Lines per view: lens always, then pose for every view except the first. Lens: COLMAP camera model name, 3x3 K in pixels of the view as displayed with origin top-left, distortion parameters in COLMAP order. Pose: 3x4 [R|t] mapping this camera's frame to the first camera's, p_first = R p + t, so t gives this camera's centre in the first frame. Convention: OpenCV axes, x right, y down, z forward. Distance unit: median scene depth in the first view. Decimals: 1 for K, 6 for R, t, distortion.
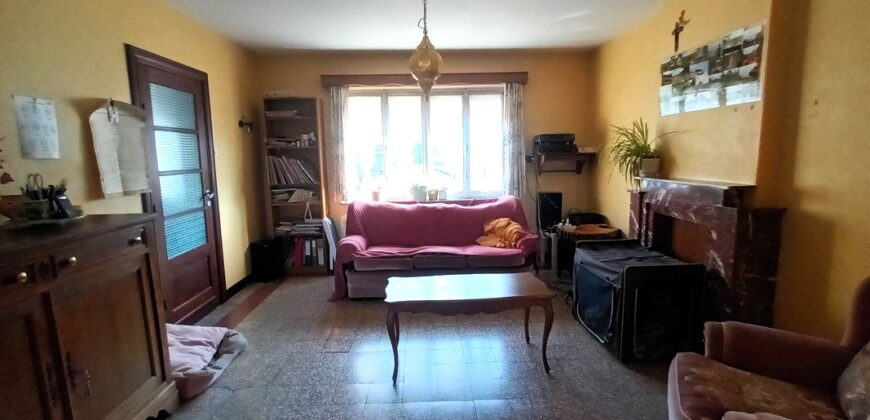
lens RADIAL K [[406.9, 0, 433.9], [0, 406.9, 210.7], [0, 0, 1]] dist [-0.000944, -0.000257]
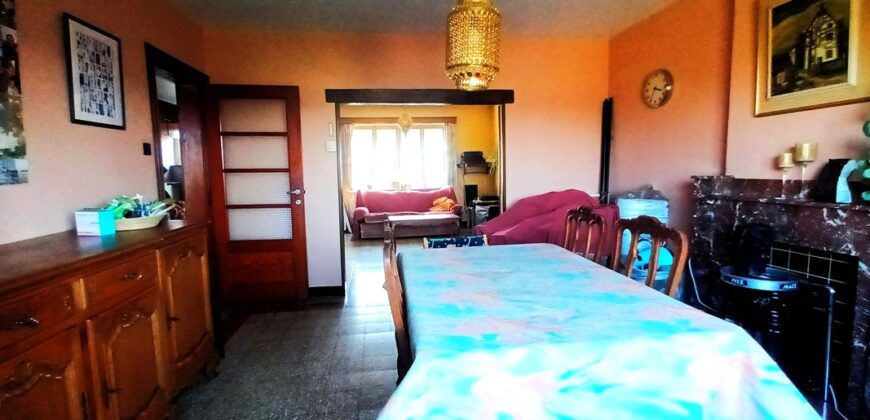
lens RADIAL K [[406.9, 0, 435.4], [0, 406.9, 209.4], [0, 0, 1]] dist [-0.000944, -0.000257]
pose [[0.993284, -0.012108, 0.115062, -0.071546], [0.016769, 0.999074, -0.039626, 0.133942], [-0.114476, 0.041290, 0.992568, -0.749921]]
